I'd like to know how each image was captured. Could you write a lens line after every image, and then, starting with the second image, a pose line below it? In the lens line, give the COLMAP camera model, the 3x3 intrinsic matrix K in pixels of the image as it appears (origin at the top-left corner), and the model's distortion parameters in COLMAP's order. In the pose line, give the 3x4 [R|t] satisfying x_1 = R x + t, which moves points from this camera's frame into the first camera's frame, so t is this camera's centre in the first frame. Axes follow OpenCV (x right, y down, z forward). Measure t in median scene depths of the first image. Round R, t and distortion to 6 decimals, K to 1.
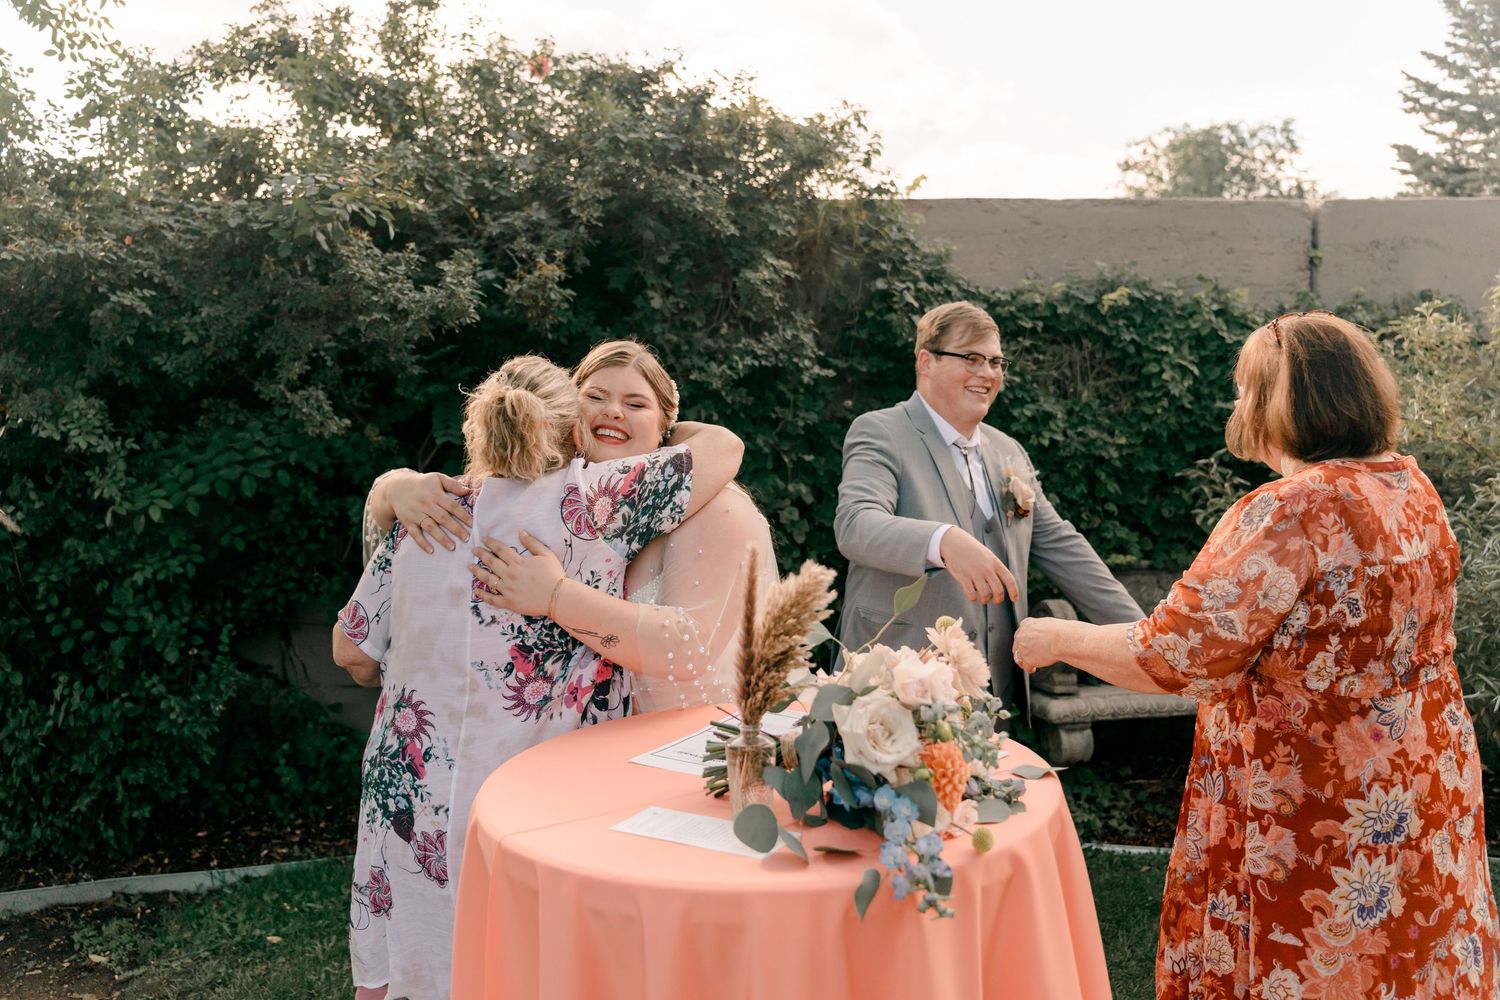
lens RADIAL K [[1311.8, 0, 750.0], [0, 1311.8, 500.0], [0, 0, 1]] dist [0.042636, -0.015822]
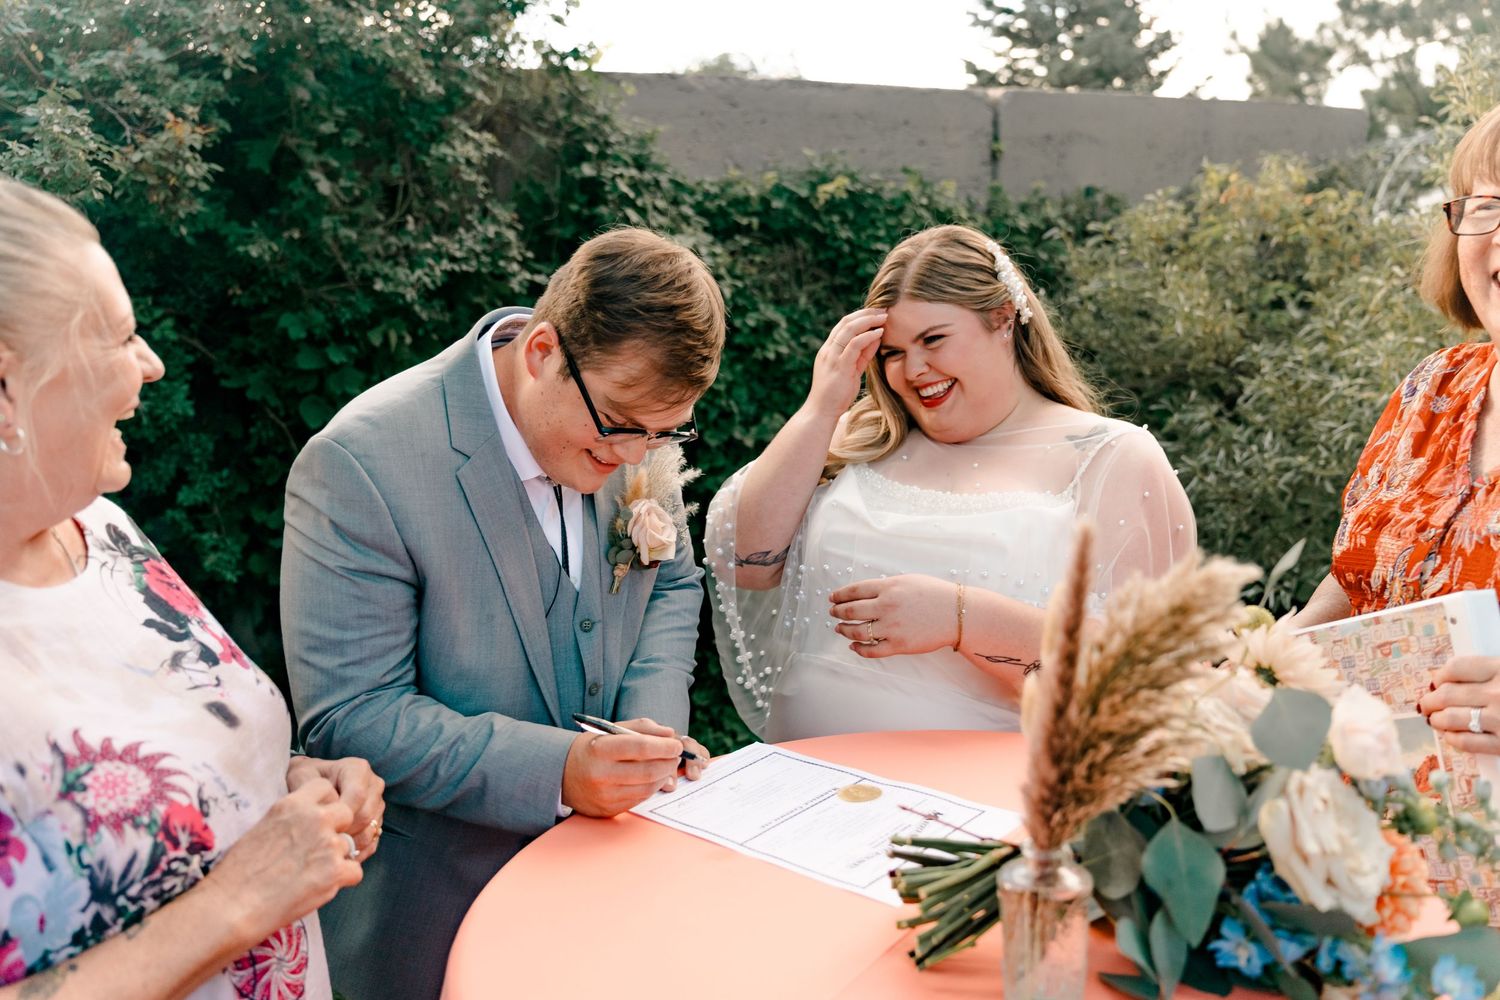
lens RADIAL K [[1311.8, 0, 750.0], [0, 1311.8, 500.0], [0, 0, 1]] dist [0.042636, -0.015822]
pose [[0.938233, -0.081732, 0.336213, -0.098925], [0.063354, 0.995853, 0.065291, -0.006163], [-0.340155, -0.039958, 0.939520, 0.185202]]
